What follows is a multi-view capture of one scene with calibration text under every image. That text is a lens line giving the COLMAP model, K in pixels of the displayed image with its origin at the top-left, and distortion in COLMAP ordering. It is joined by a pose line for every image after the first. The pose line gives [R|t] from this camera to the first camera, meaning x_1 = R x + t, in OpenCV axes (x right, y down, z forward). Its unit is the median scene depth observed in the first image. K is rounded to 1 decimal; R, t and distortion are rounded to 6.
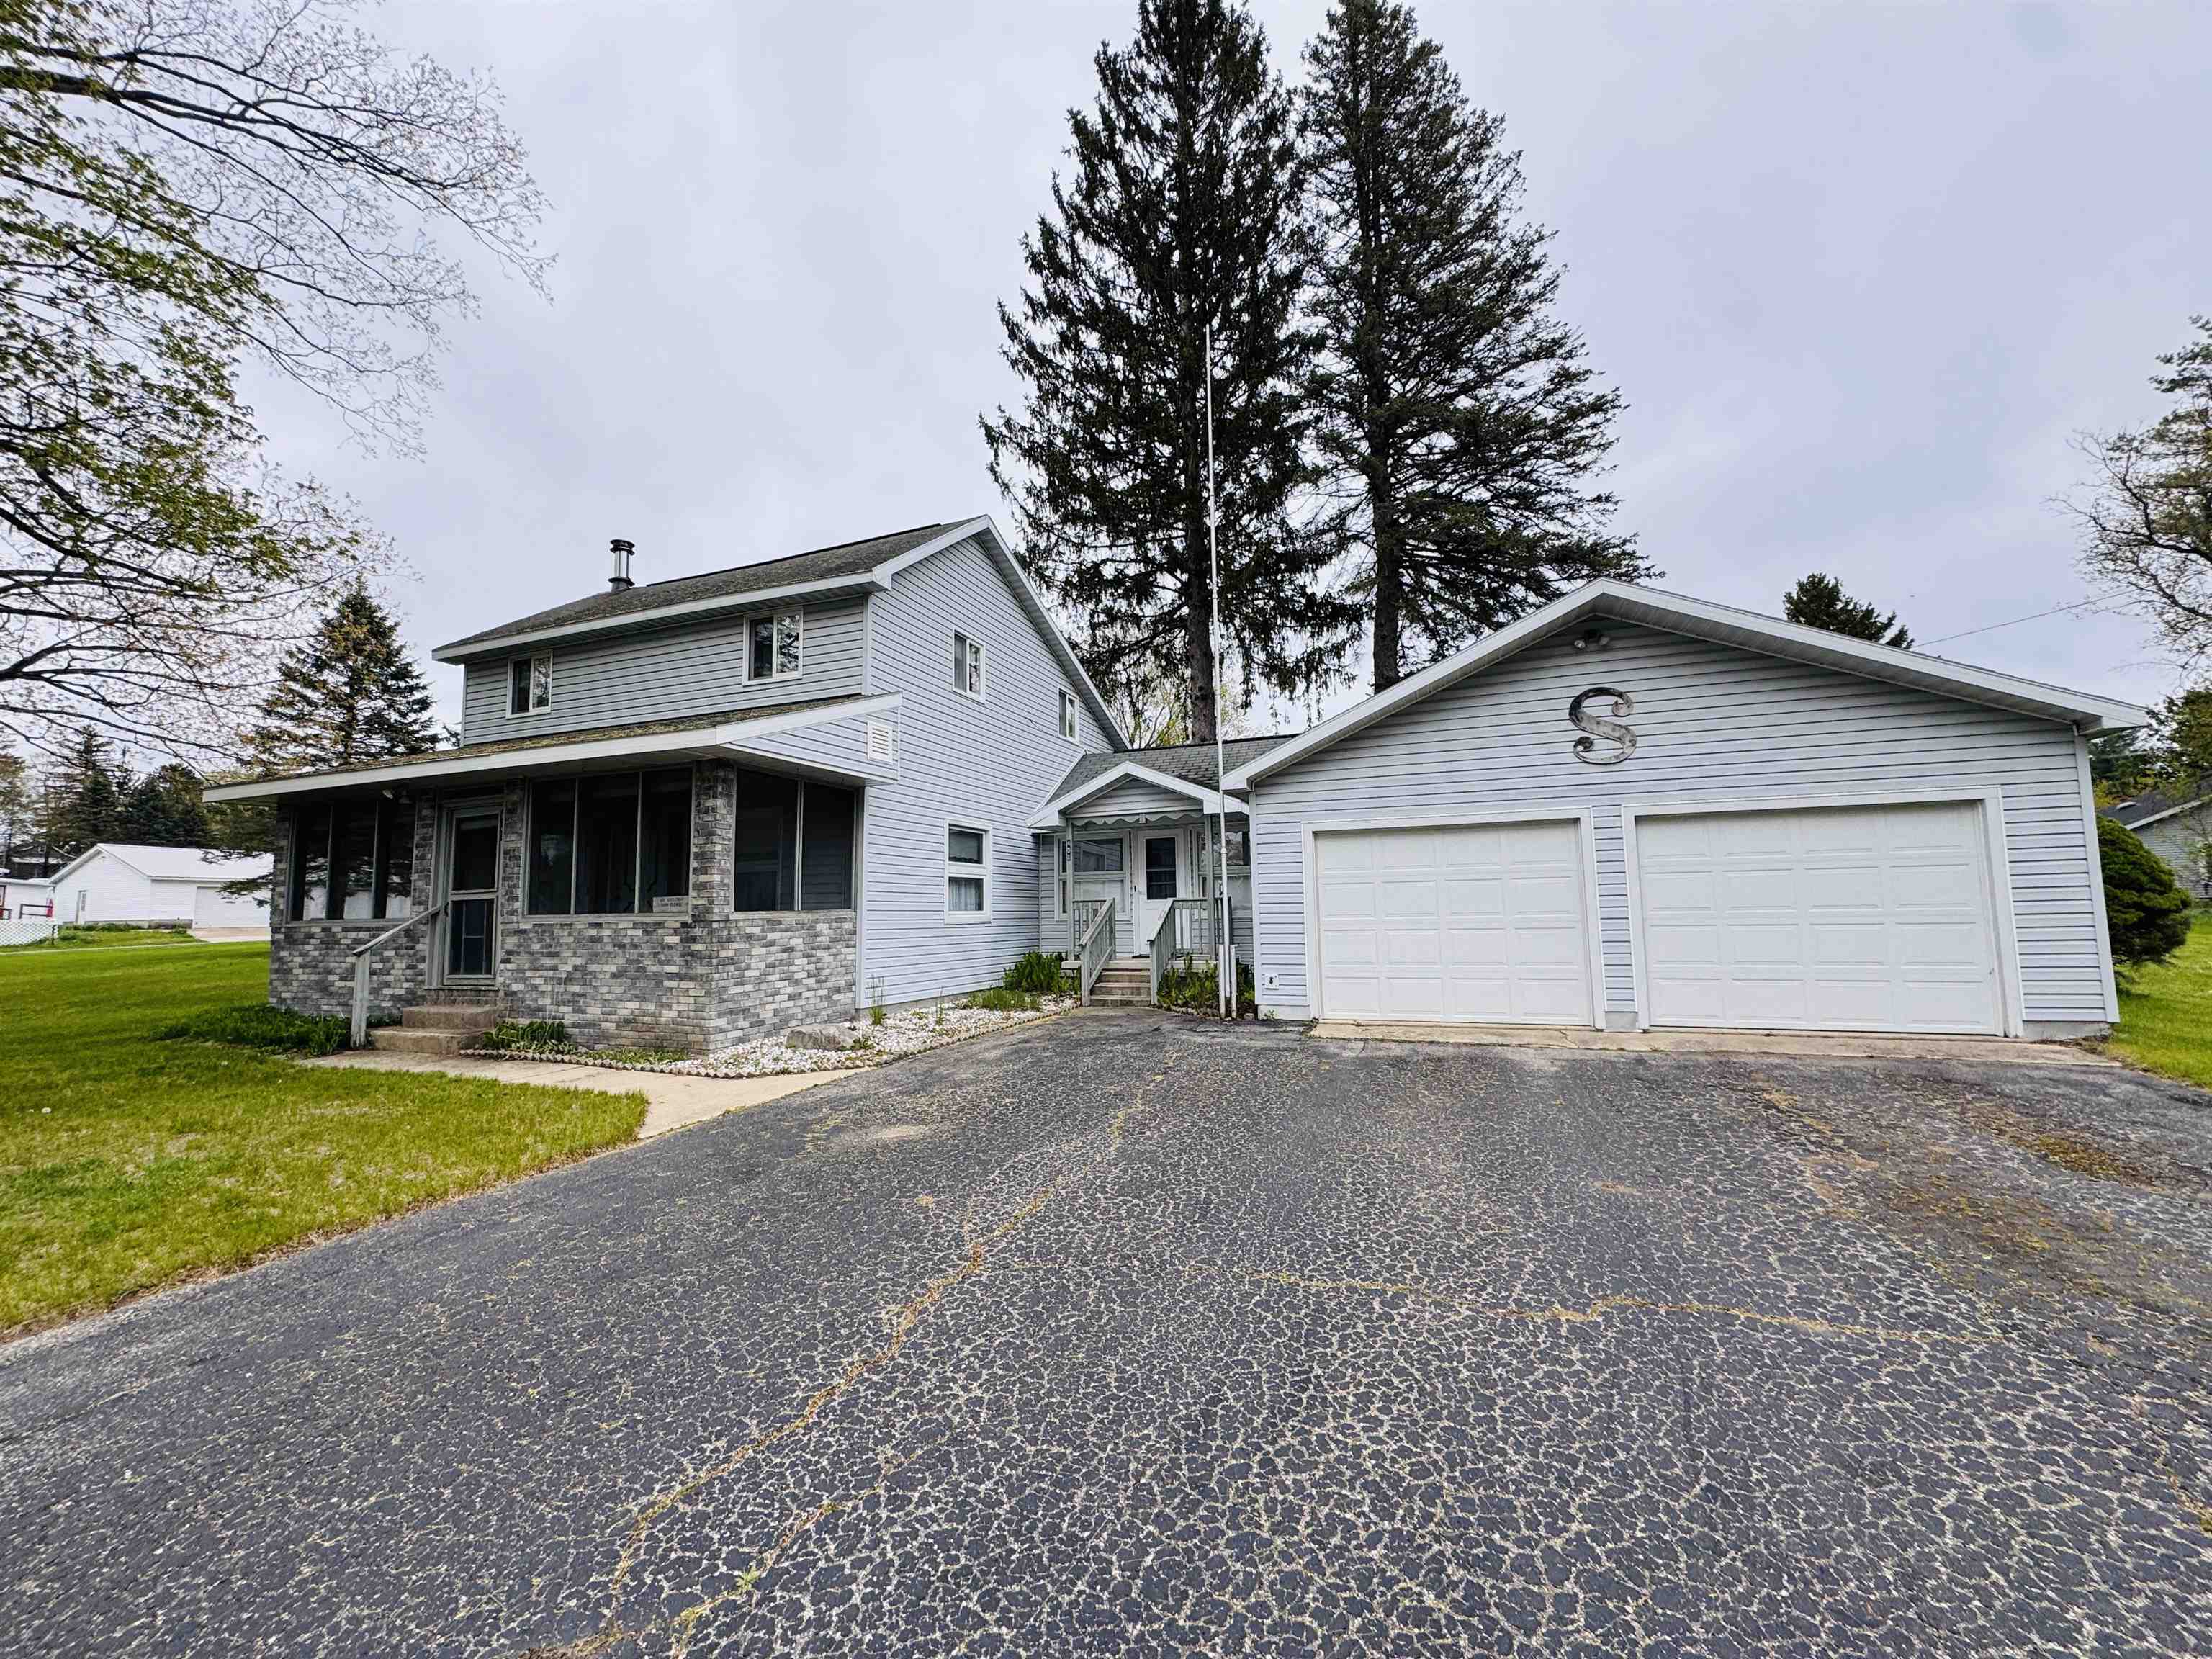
lens RADIAL K [[878.4, 0, 1103.6], [0, 878.4, 828.6], [0, 0, 1]] dist [-0.000411, -0.000020]
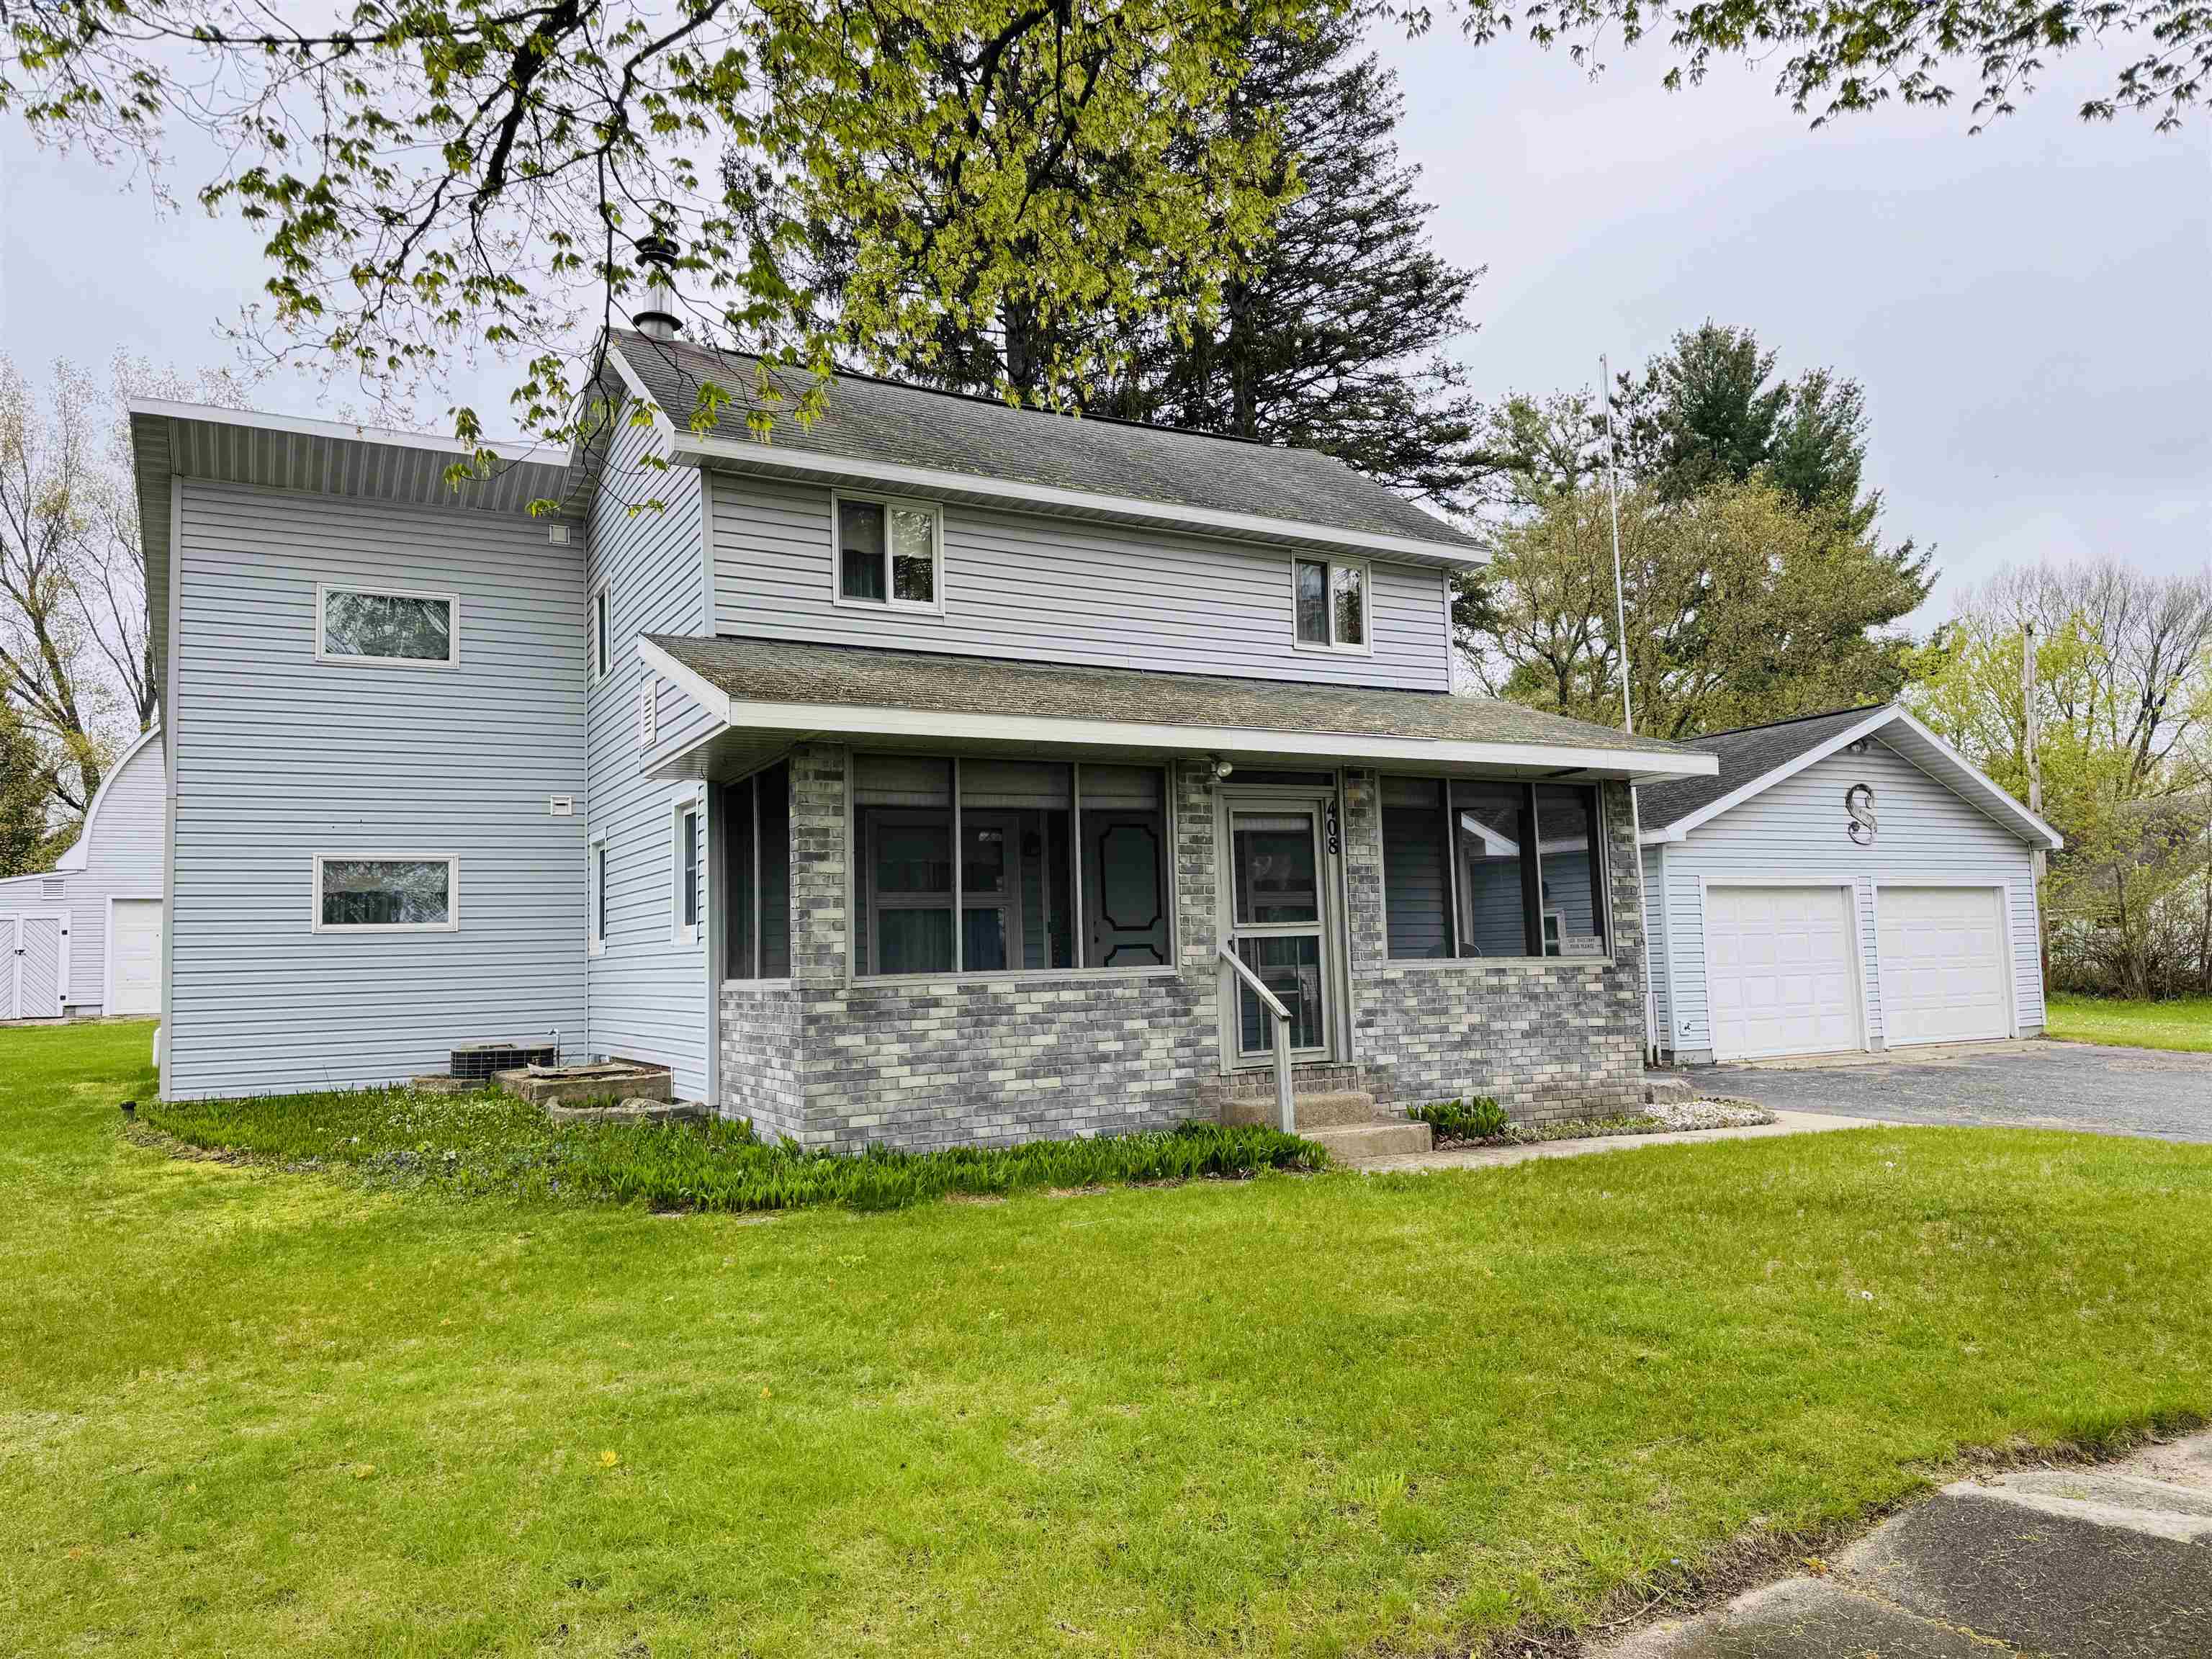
lens RADIAL K [[1522.6, 0, 1106.0], [0, 1522.6, 829.5], [0, 0, 1]] dist [0.118942, -0.153188]
pose [[0.642211, 0.067019, 0.763593, -1.772303], [-0.057755, 0.997570, -0.038980, 0.054207], [-0.764349, -0.019068, 0.644520, 0.367089]]
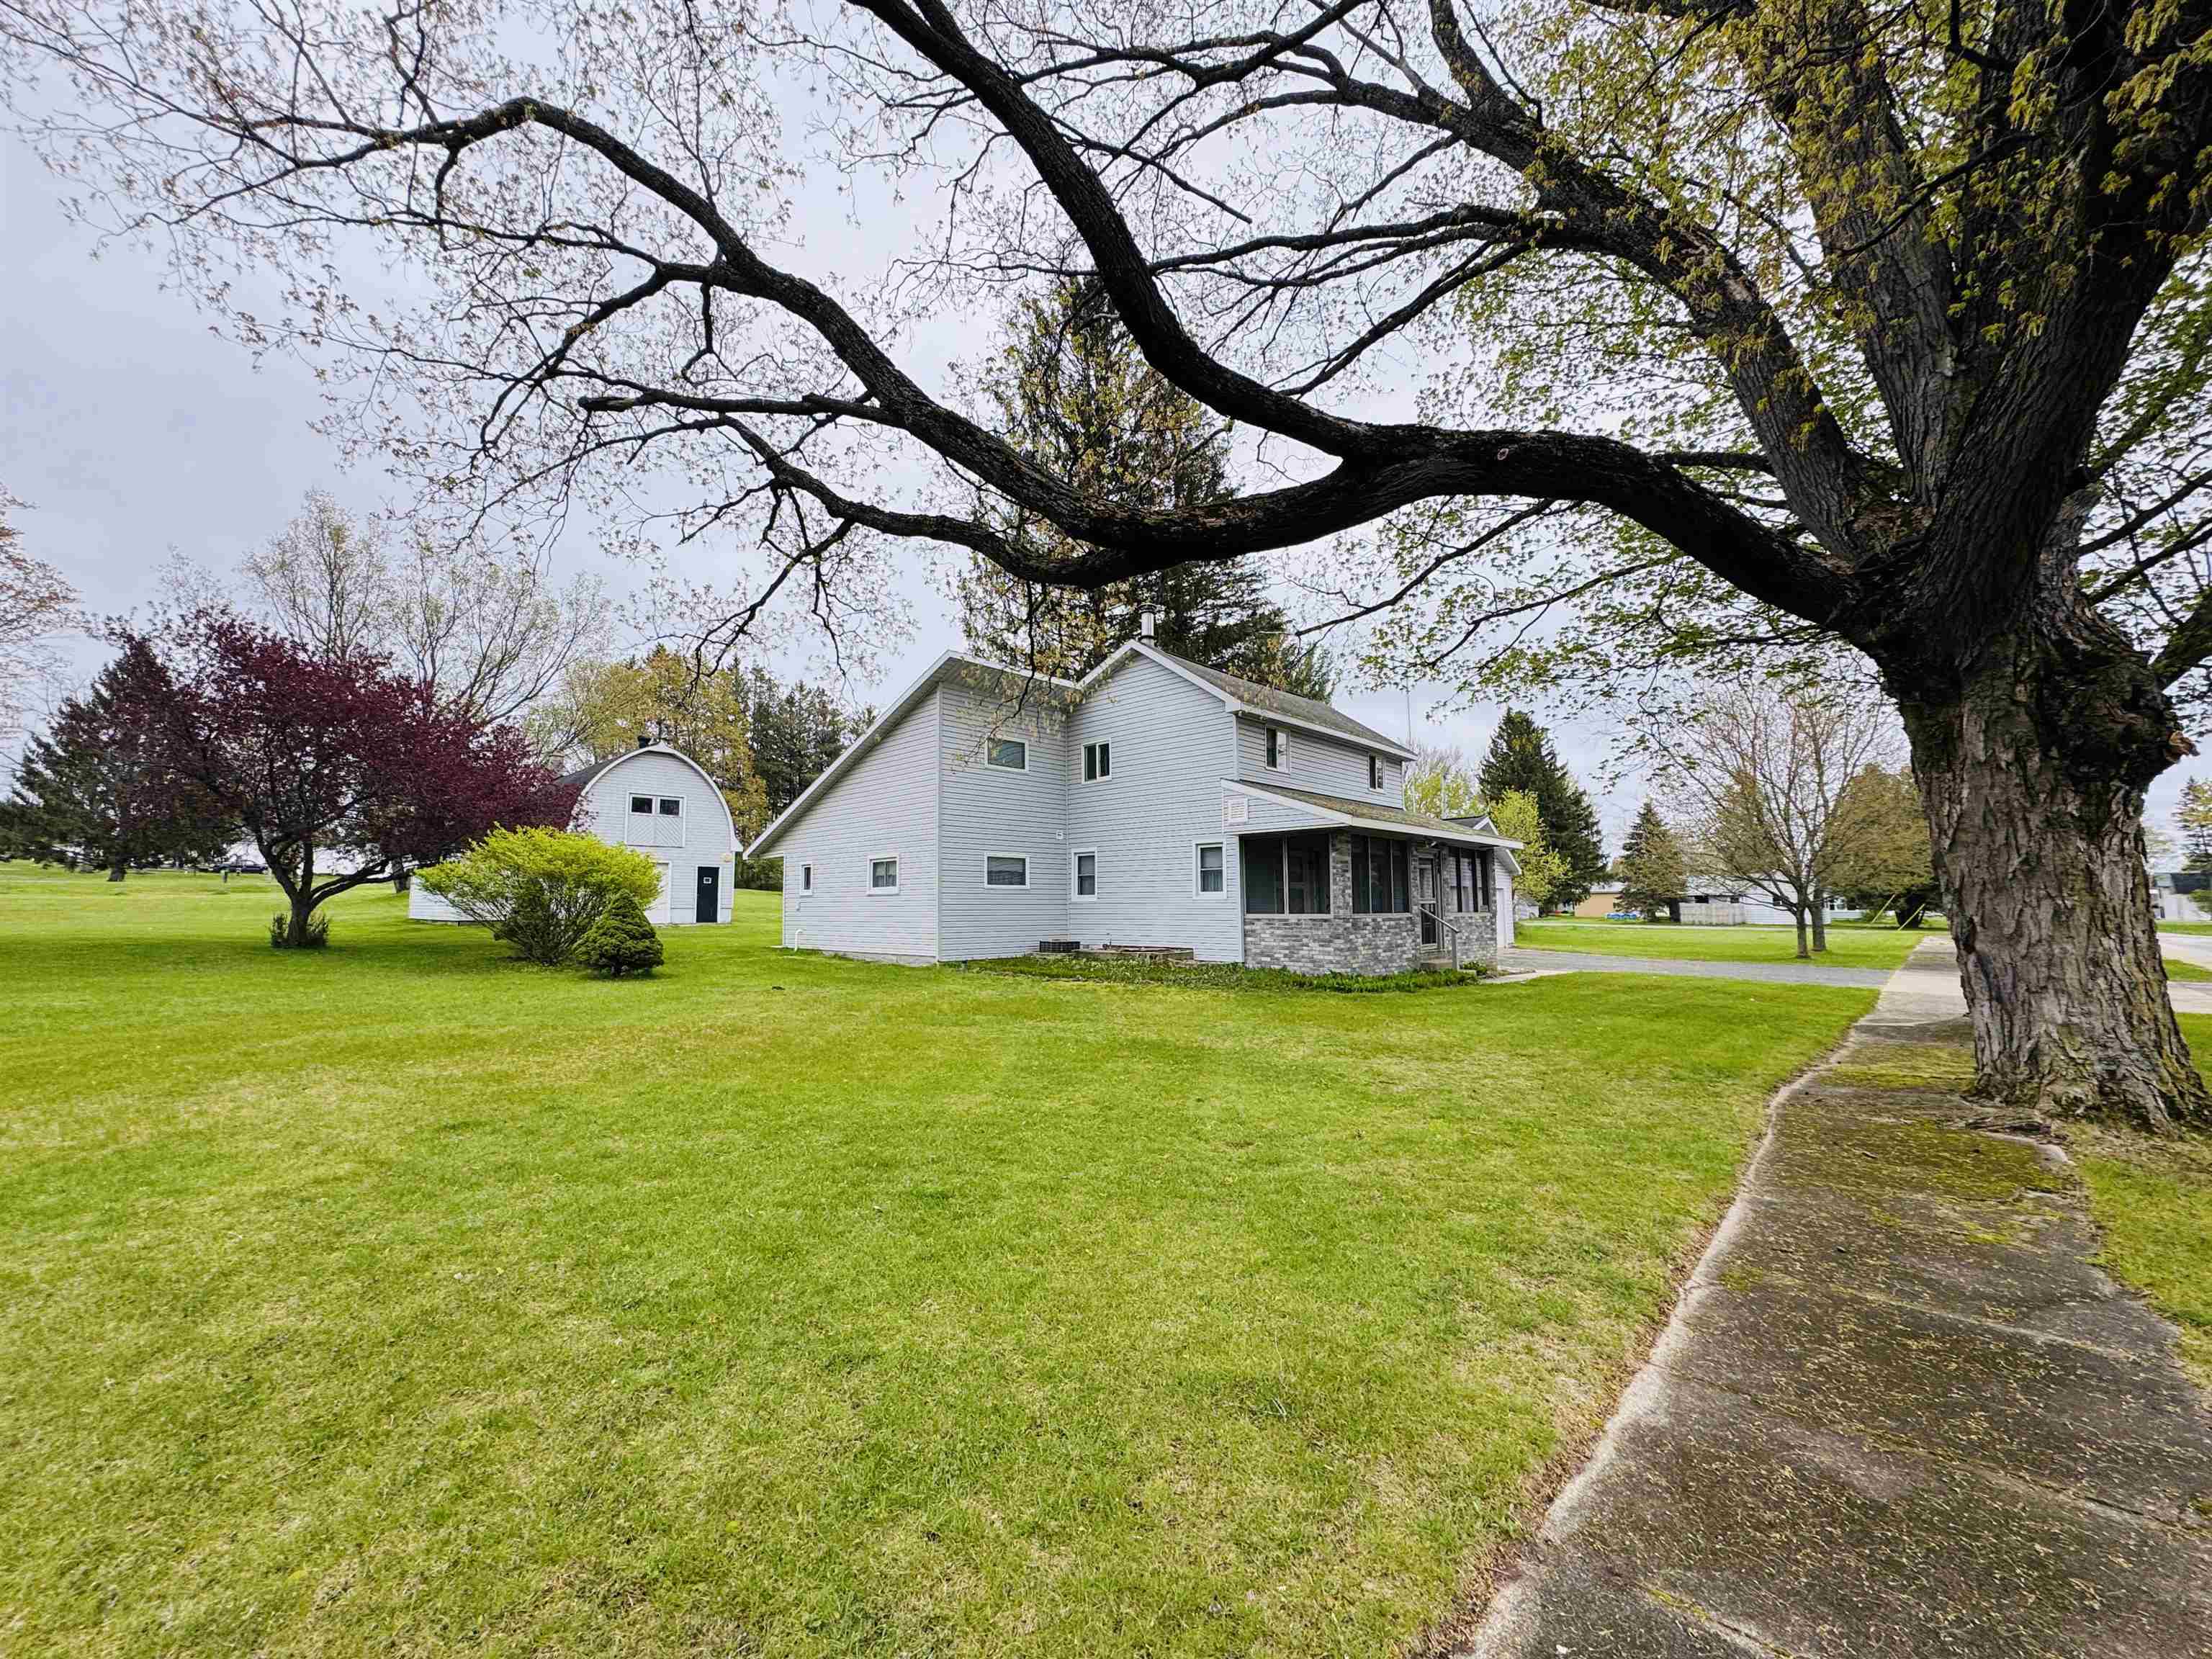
lens RADIAL K [[891.0, 0, 1106.0], [0, 891.0, 829.5], [0, 0, 1]] dist [-0.001337, -0.000199]
pose [[0.365806, 0.100177, 0.925284, -2.842114], [-0.088276, 0.993443, -0.072657, 0.127702], [-0.926495, -0.055102, 0.372251, 0.983006]]
